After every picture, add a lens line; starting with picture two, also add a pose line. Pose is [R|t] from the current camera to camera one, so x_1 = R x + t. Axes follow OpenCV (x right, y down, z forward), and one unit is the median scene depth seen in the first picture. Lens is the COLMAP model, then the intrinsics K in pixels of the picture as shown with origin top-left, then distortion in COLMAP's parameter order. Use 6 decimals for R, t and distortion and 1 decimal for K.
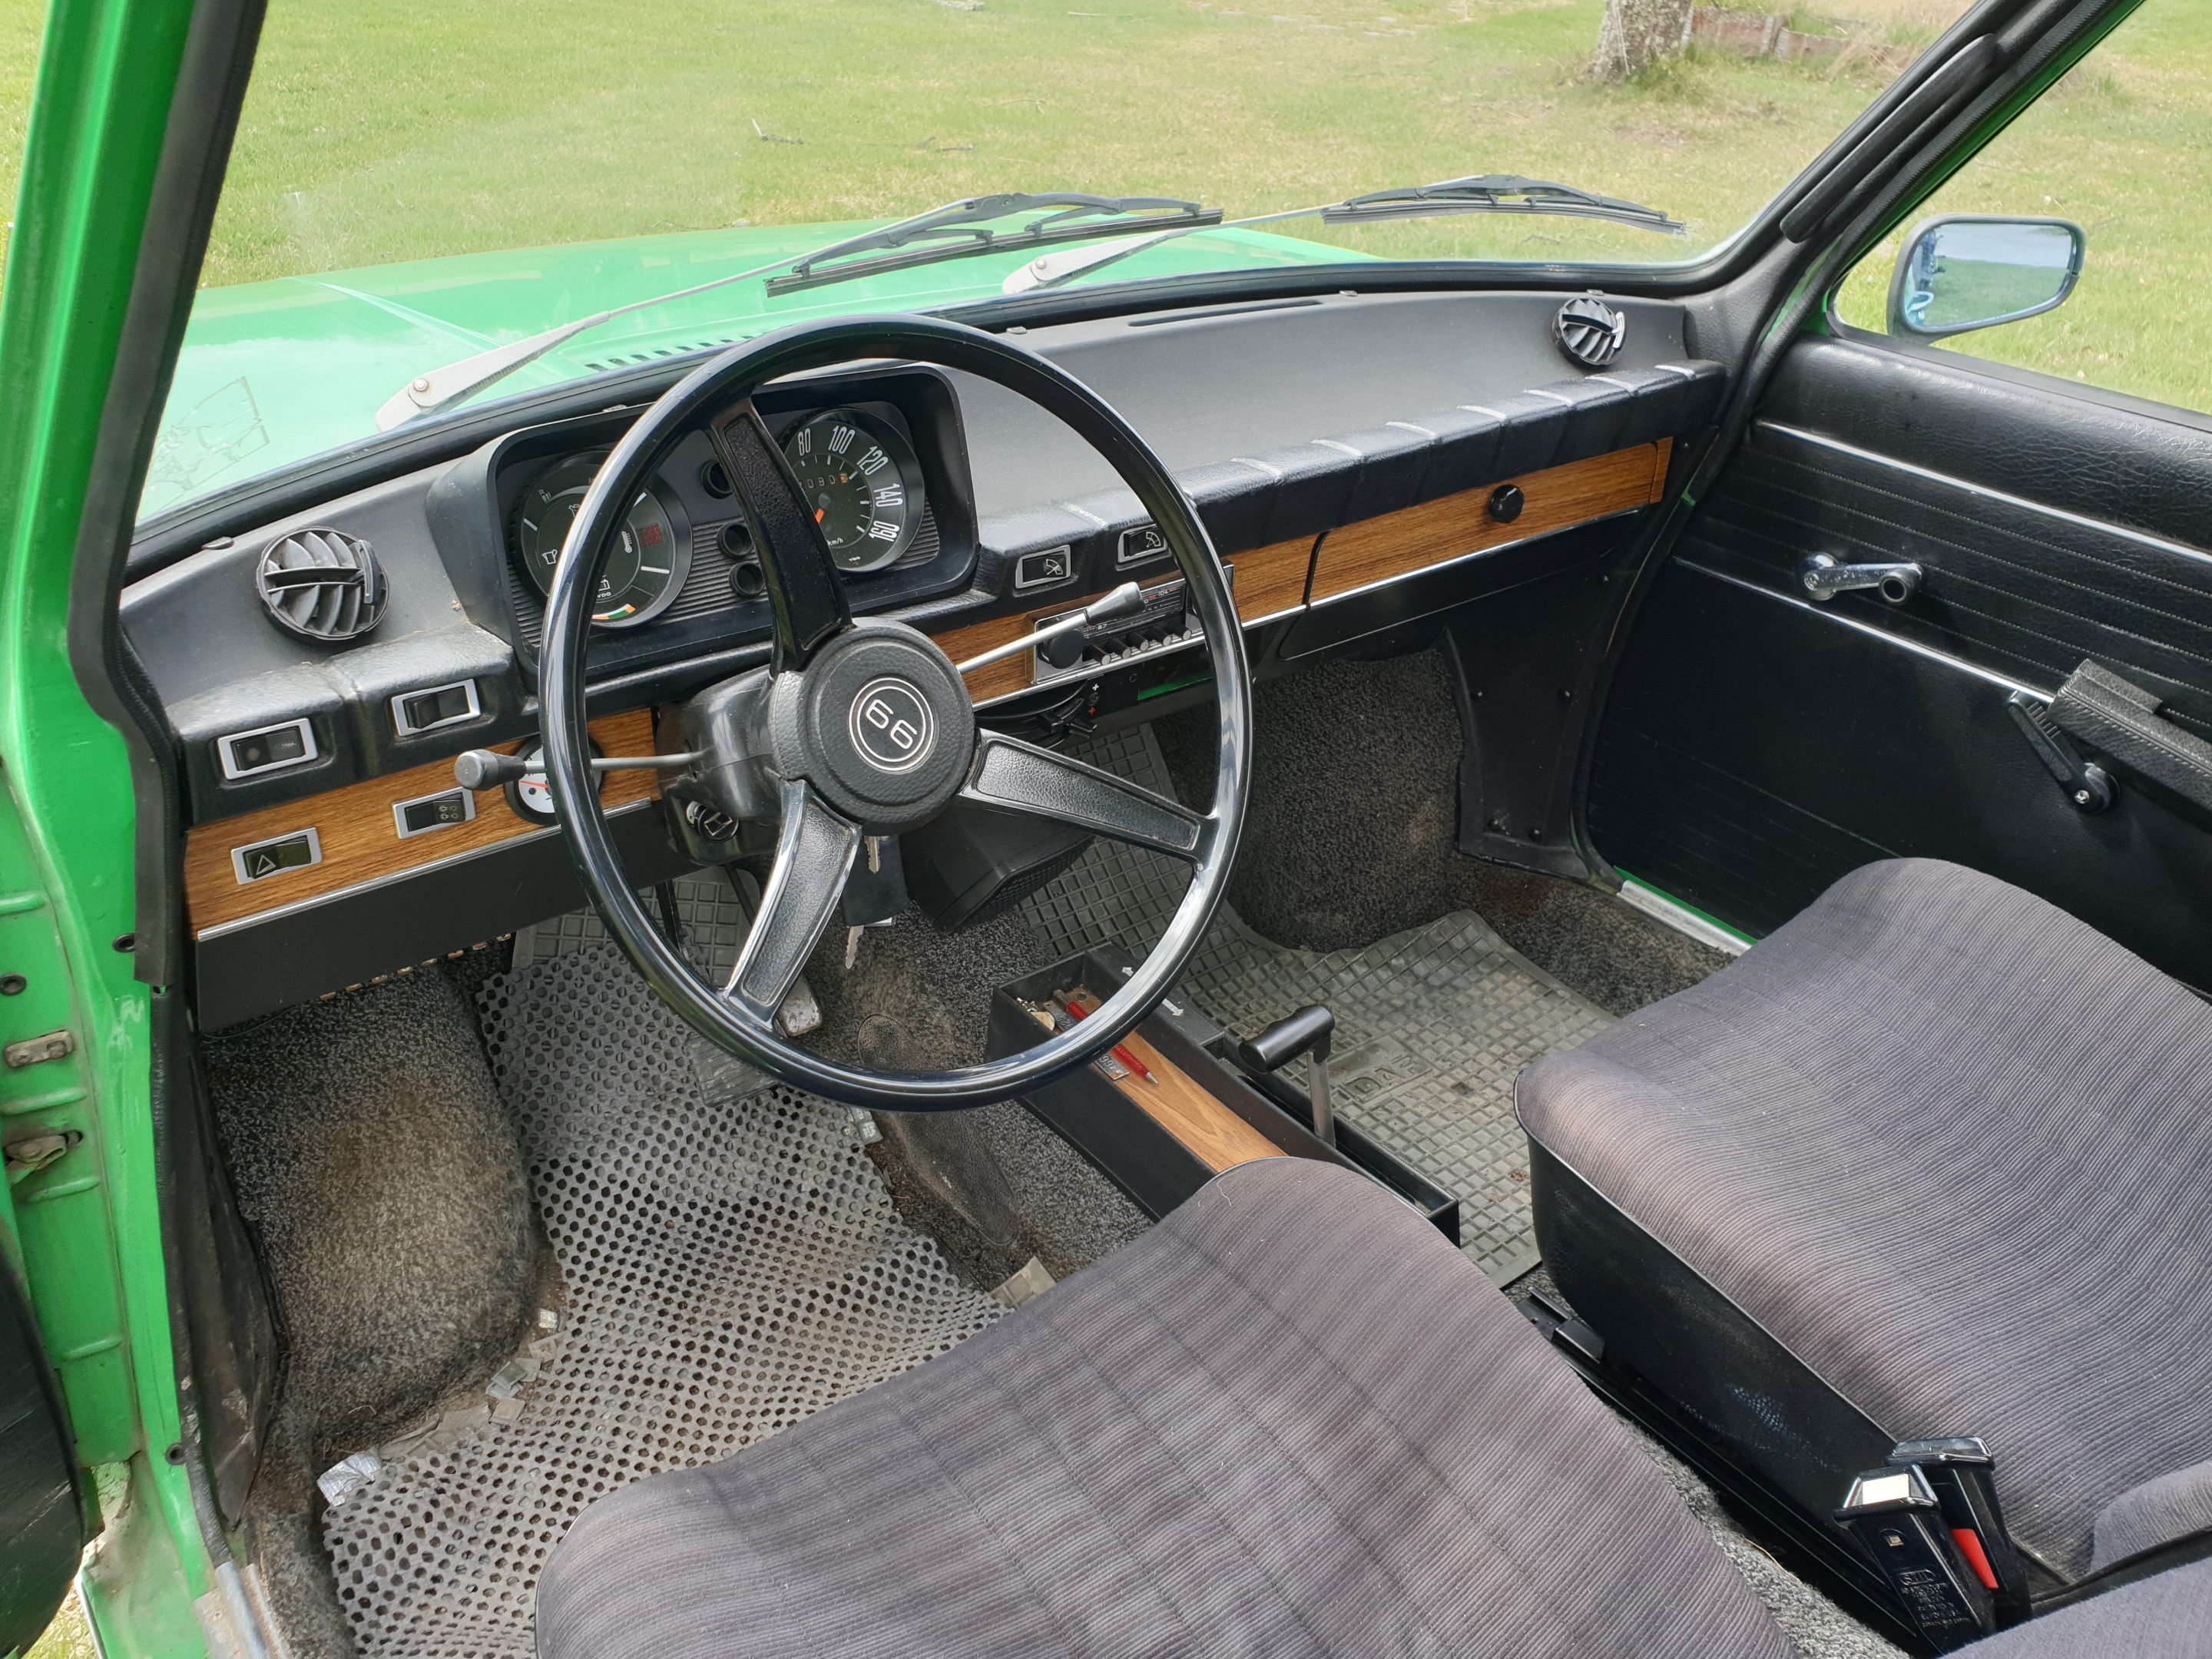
lens RADIAL K [[1748.5, 0, 1098.1], [0, 1748.5, 810.5], [0, 0, 1]] dist [0.002912, 0.012808]
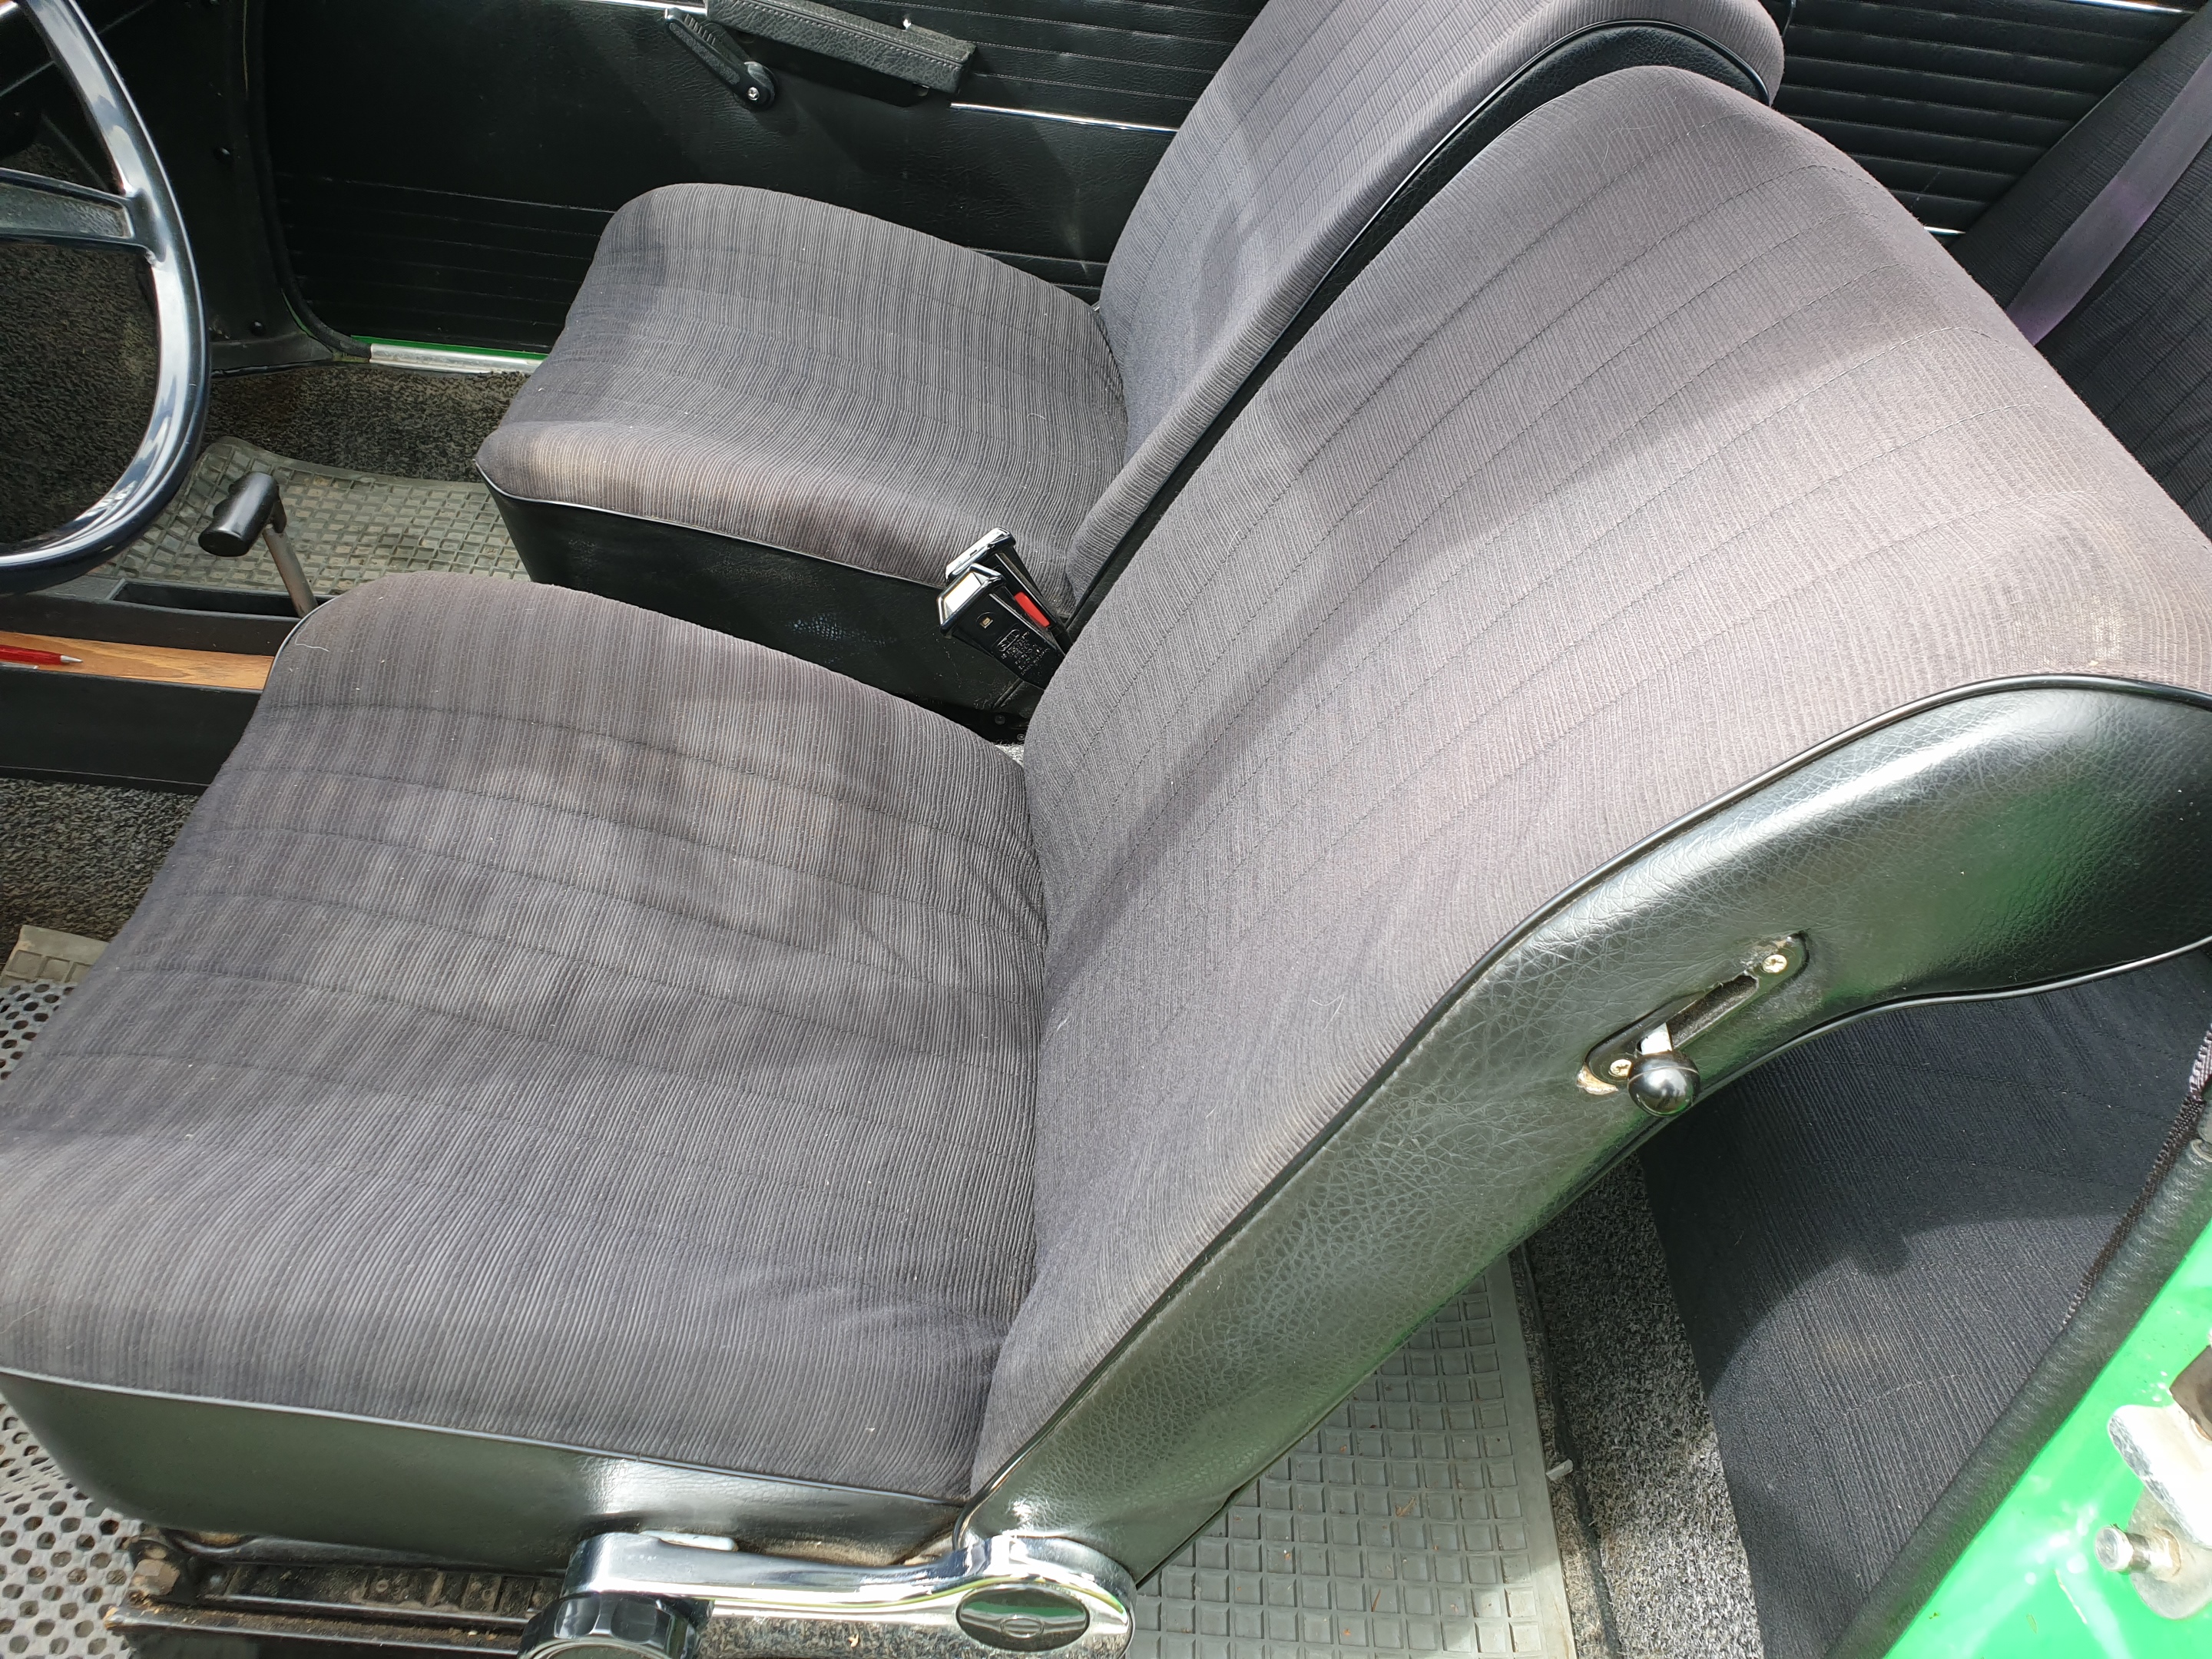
lens RADIAL K [[1748.5, 0, 1106.6], [0, 1748.5, 826.7], [0, 0, 1]] dist [0.002912, 0.012808]
pose [[0.629916, -0.472955, 0.616051, -0.201579], [0.322479, 0.880868, 0.346524, 0.087489], [-0.706550, -0.019617, 0.707391, 0.035653]]
